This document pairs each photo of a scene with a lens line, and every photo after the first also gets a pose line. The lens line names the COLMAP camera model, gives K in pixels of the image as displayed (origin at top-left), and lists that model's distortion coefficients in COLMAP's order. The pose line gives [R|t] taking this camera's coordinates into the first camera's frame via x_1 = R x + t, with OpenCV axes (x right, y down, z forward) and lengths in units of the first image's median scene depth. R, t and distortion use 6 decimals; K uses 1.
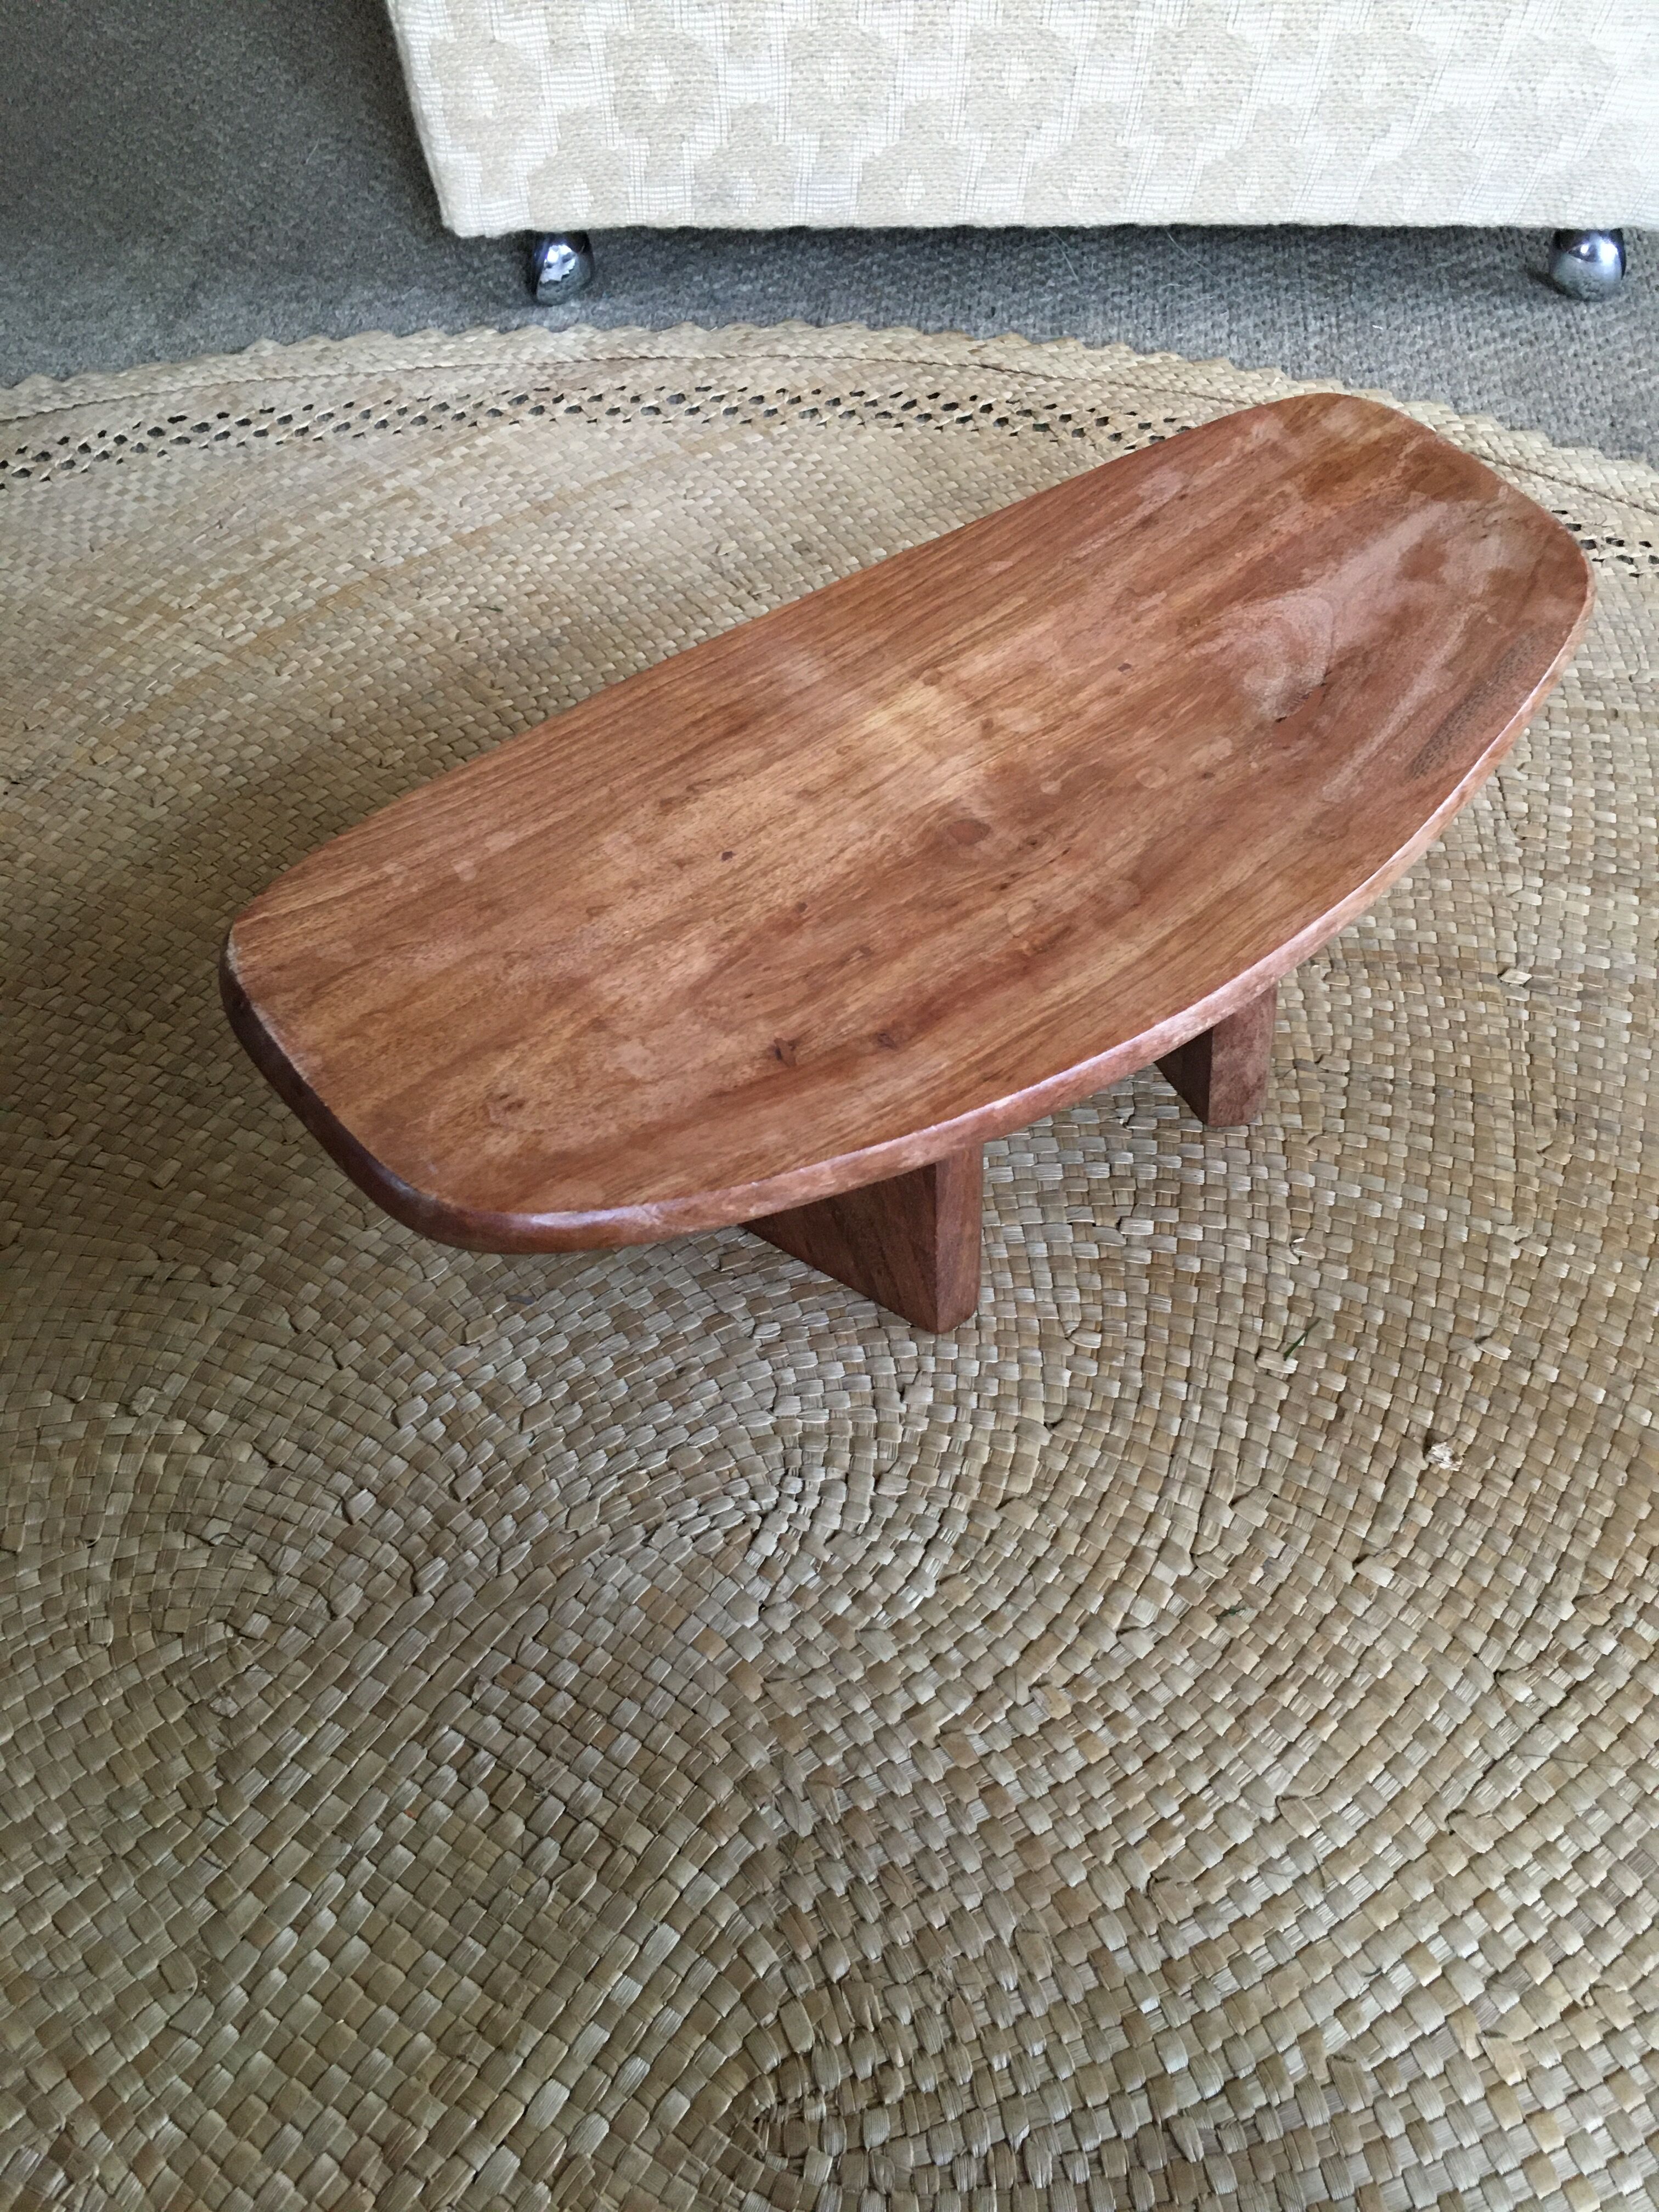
lens RADIAL K [[1830.9, 0, 839.5], [0, 1830.9, 1112.0], [0, 0, 1]] dist [0.072942, -0.102562]
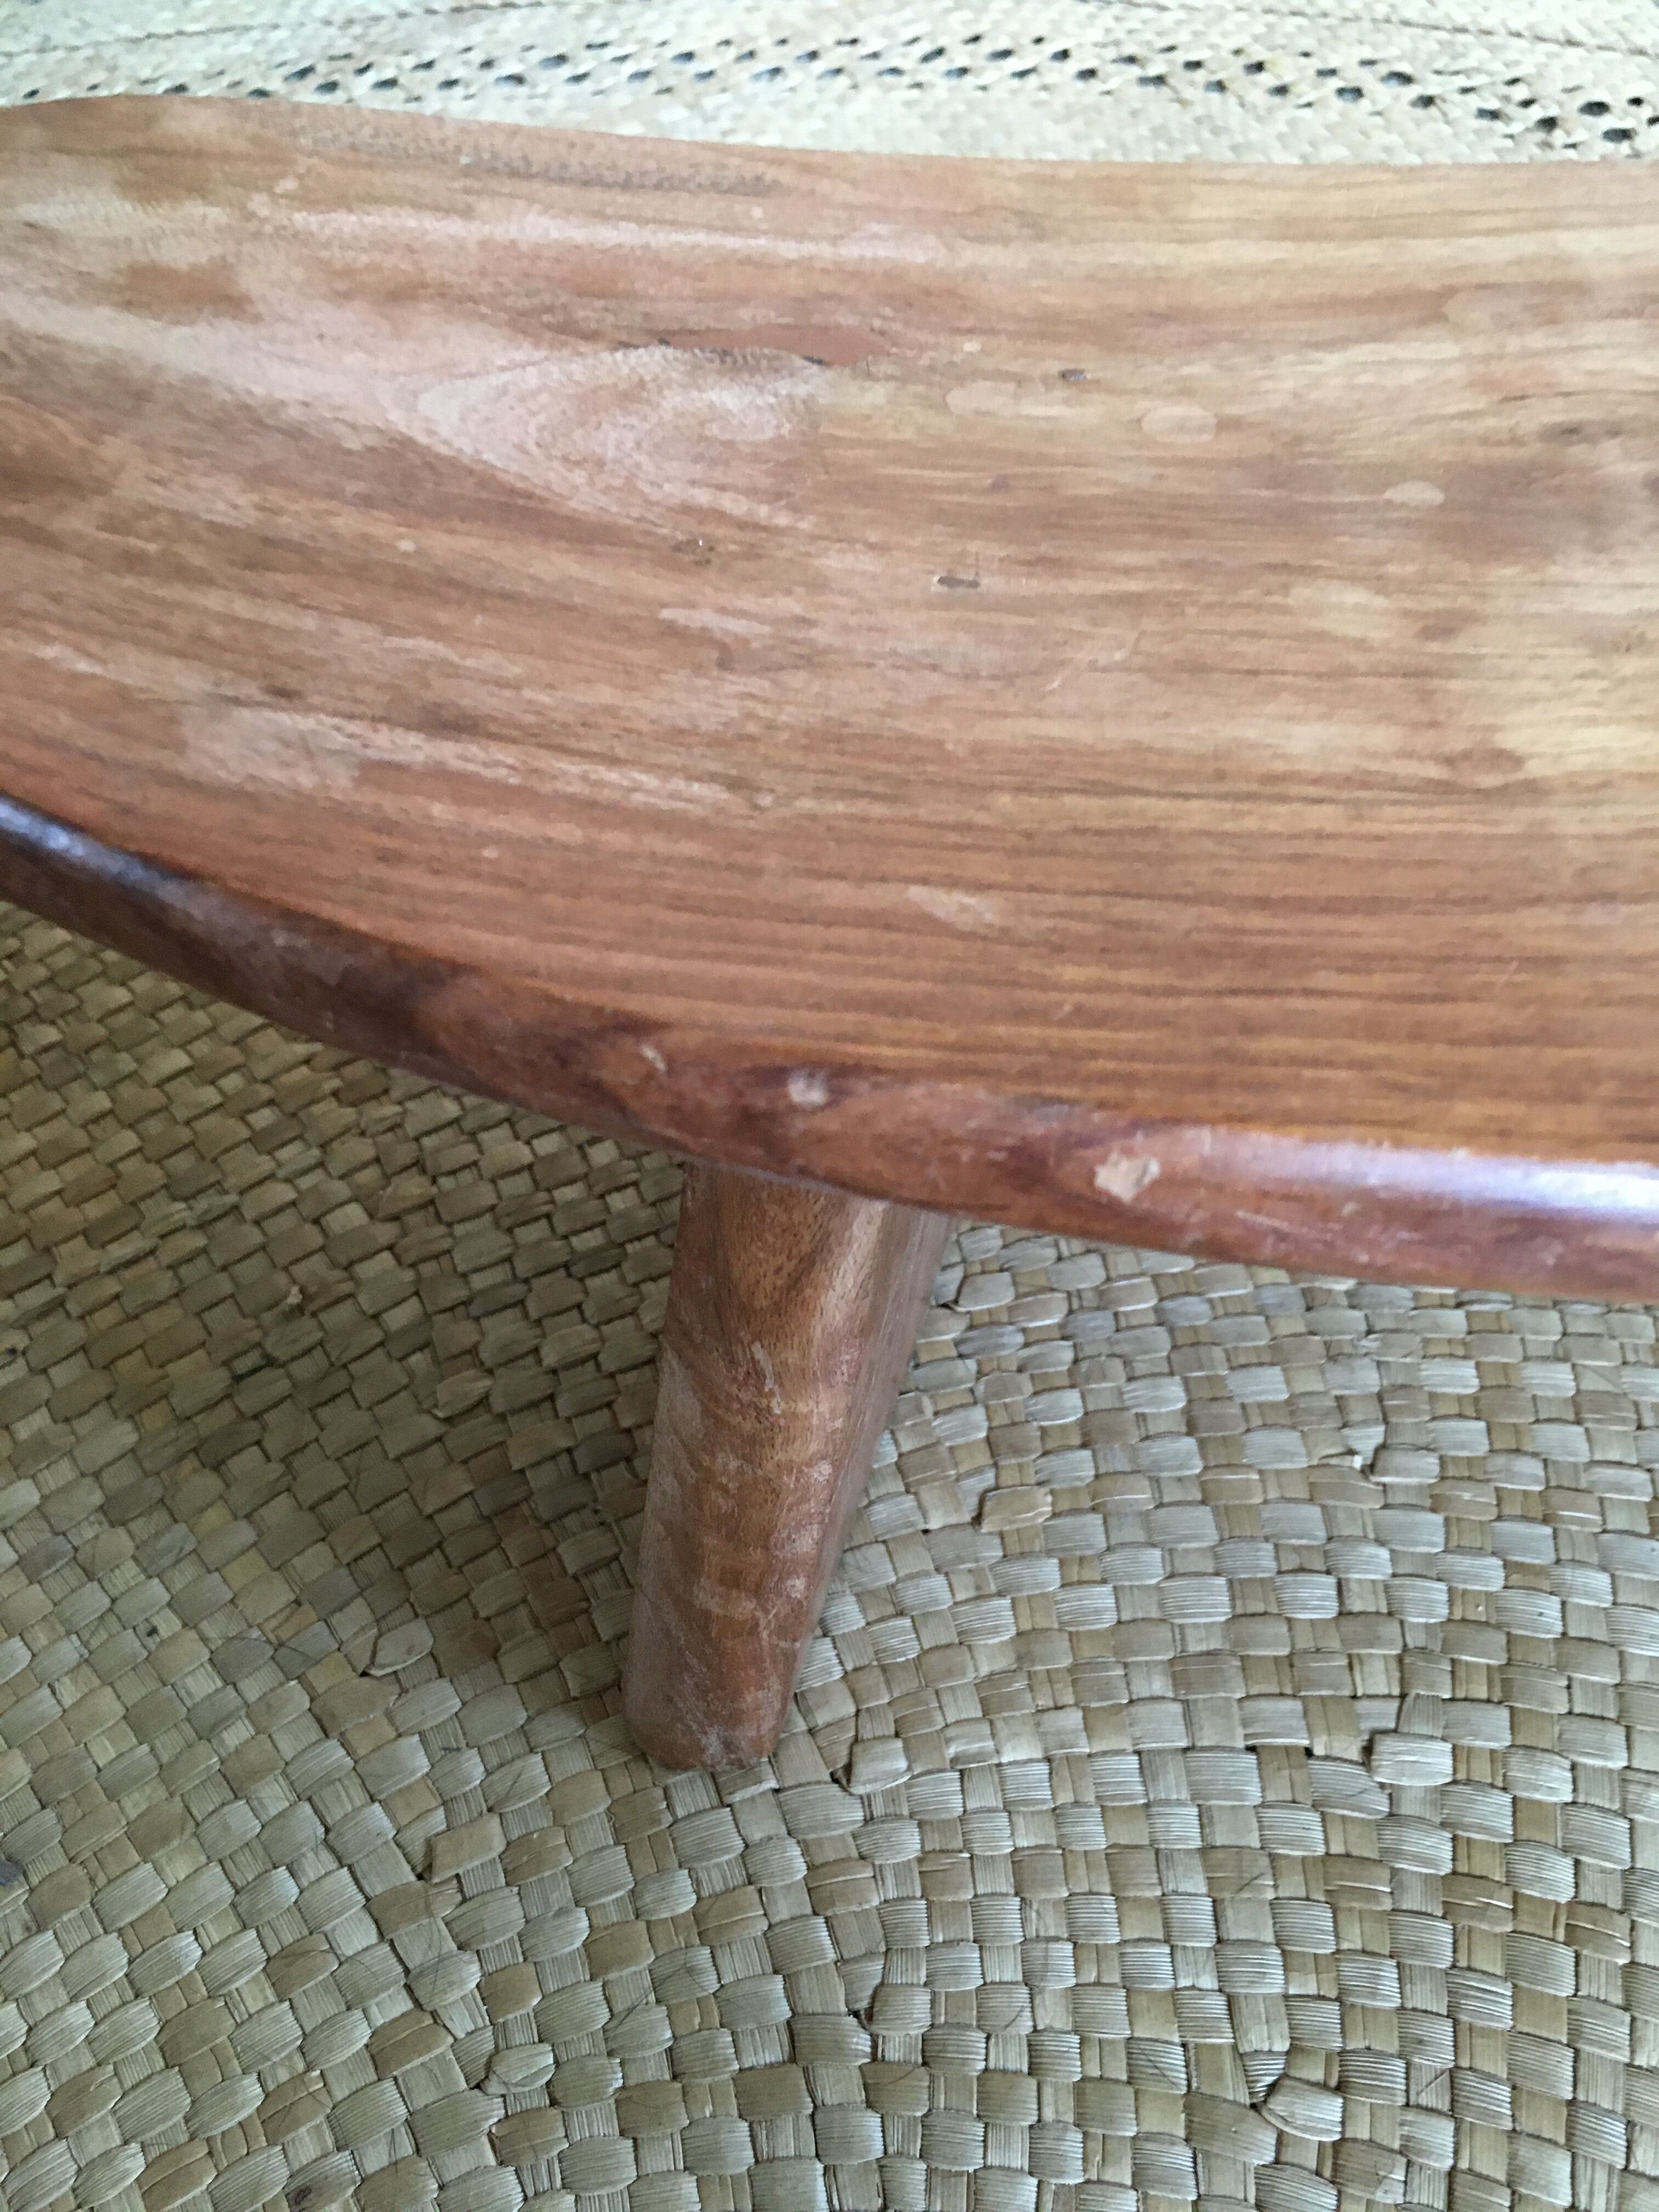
lens RADIAL K [[1830.9, 0, 850.2], [0, 1830.9, 1108.8], [0, 0, 1]] dist [0.072942, -0.102562]
pose [[0.998947, -0.011008, -0.044536, 0.056835], [0.013655, 0.998131, 0.059567, -0.123618], [0.043797, -0.060112, 0.997230, 0.616453]]
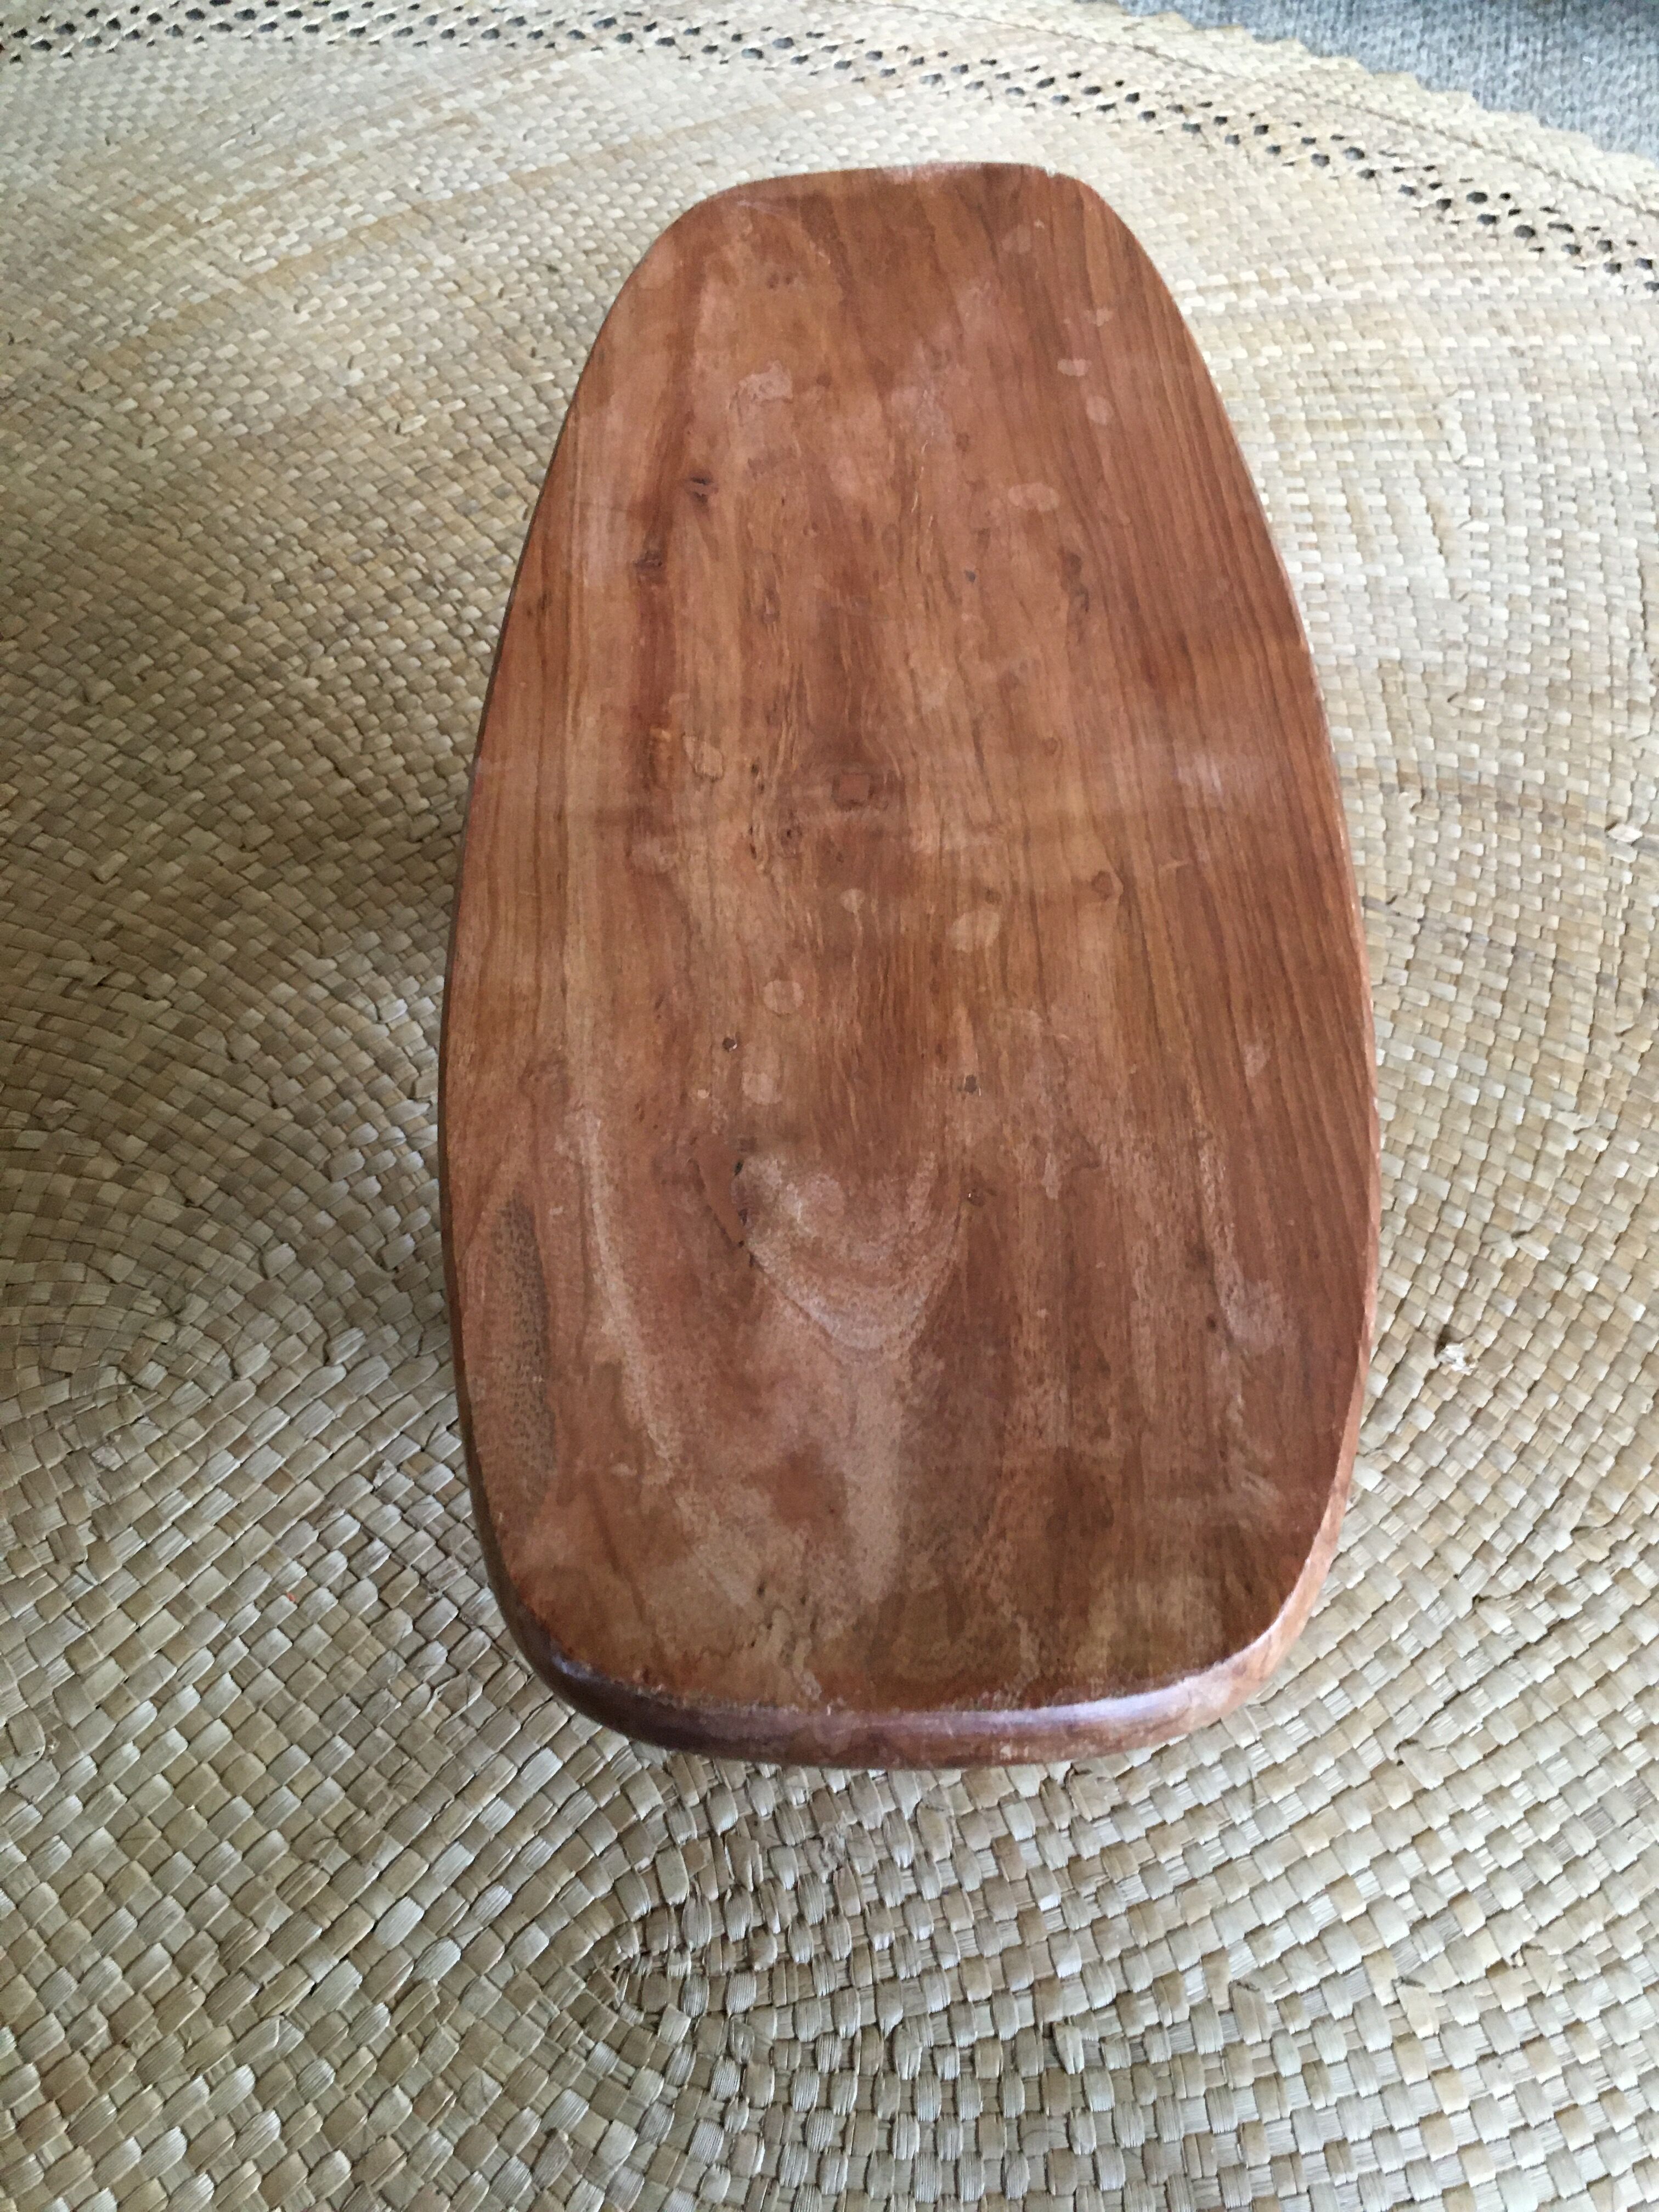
lens RADIAL K [[1830.9, 0, 842.7], [0, 1830.9, 1101.6], [0, 0, 1]] dist [0.072942, -0.102562]
pose [[0.991911, 0.126785, -0.006185, 0.014736], [-0.124815, 0.983050, 0.134291, -0.022140], [0.023106, -0.132433, 0.990923, 0.101135]]
